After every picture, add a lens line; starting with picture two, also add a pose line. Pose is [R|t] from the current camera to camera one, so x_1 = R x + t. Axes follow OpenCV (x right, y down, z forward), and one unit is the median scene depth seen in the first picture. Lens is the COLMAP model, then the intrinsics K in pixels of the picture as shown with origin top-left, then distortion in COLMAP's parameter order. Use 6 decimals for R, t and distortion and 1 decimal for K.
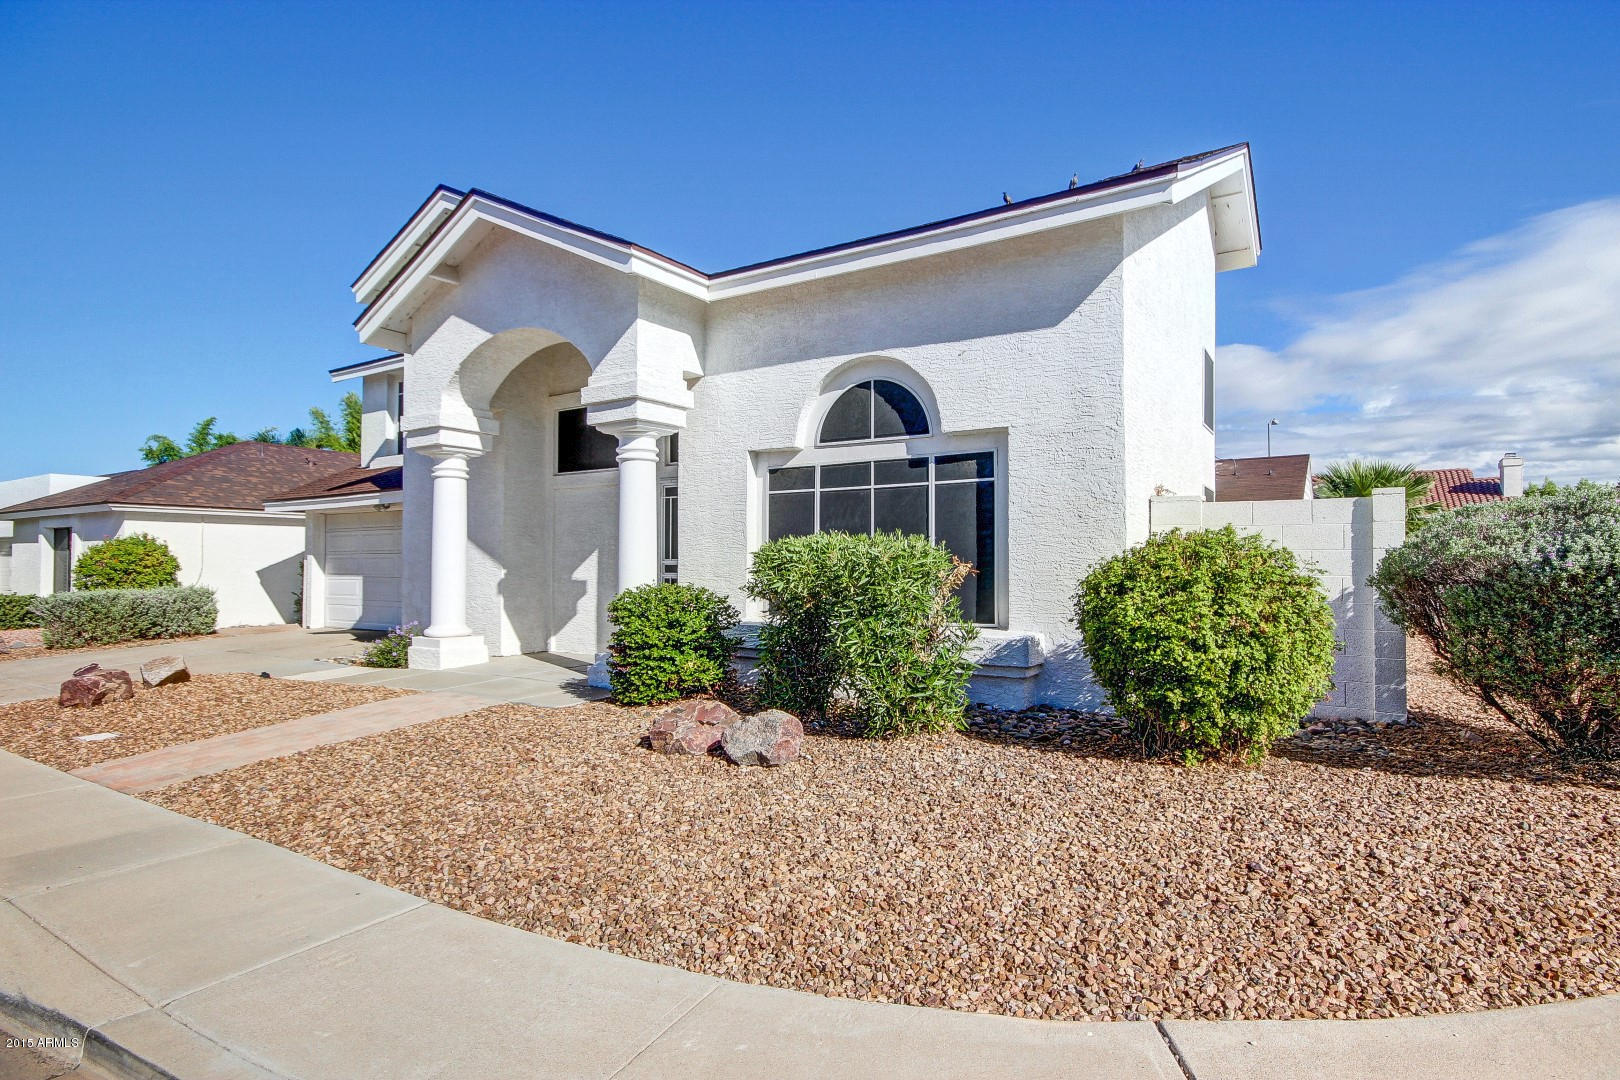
lens RADIAL K [[811.9, 0, 804.5], [0, 811.9, 543.4], [0, 0, 1]] dist [0.002230, 0.001805]
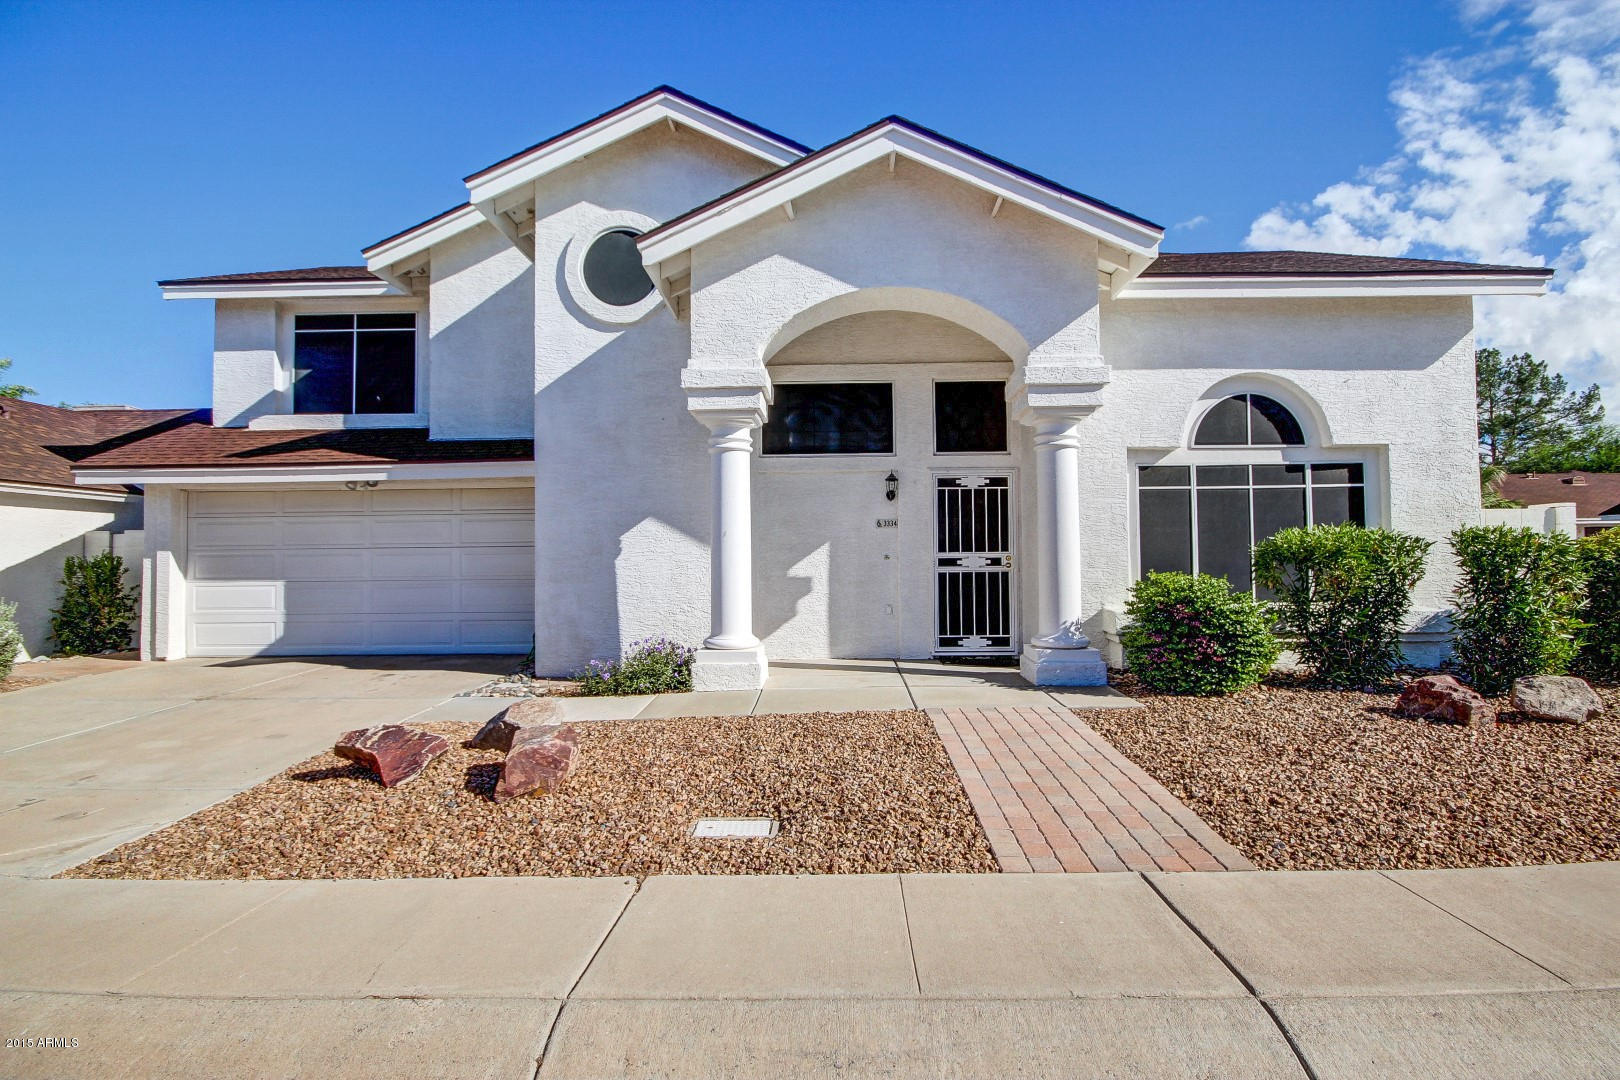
lens RADIAL K [[749.3, 0, 808.9], [0, 749.3, 543.1], [0, 0, 1]] dist [-0.001326, -0.003736]
pose [[0.856648, 0.007491, 0.515847, -0.967318], [-0.005040, 0.999968, -0.006152, 0.018772], [-0.515877, 0.002670, 0.856659, 0.406669]]
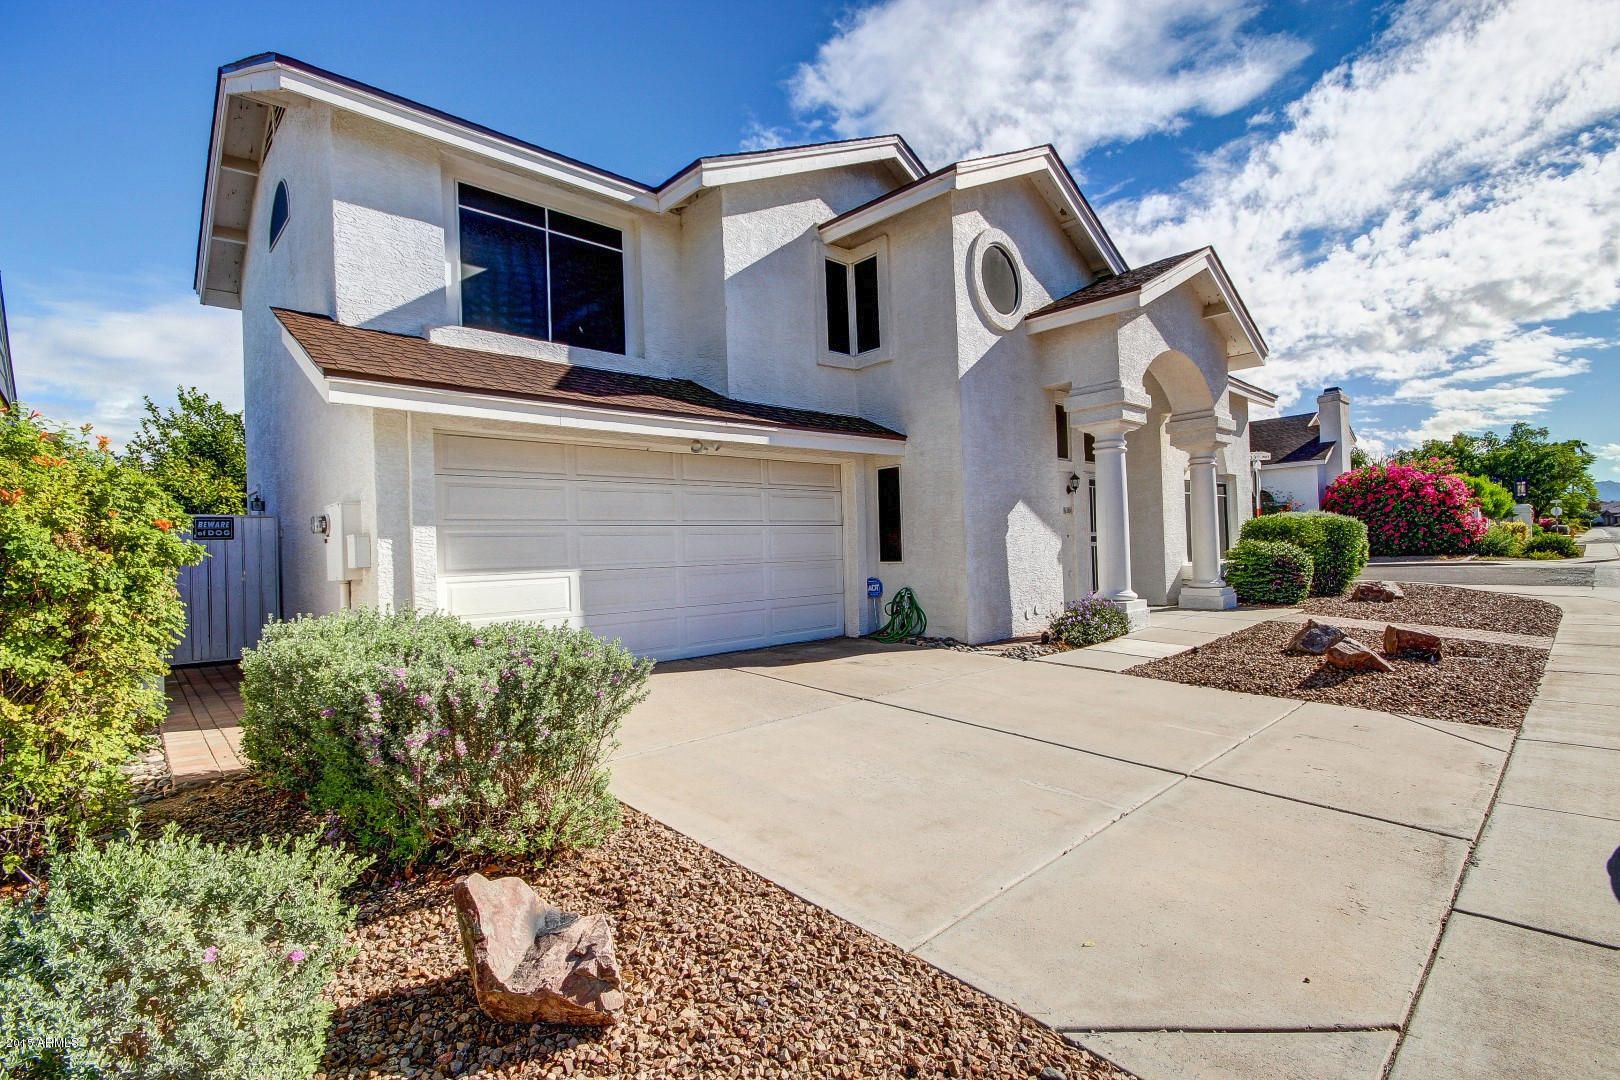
lens RADIAL K [[749.3, 0, 814.0], [0, 749.3, 540.5], [0, 0, 1]] dist [-0.001326, -0.003736]
pose [[0.237015, 0.005993, 0.971488, -1.906824], [0.004490, 0.999964, -0.007264, 0.052044], [-0.971496, 0.006084, 0.236979, 1.473763]]
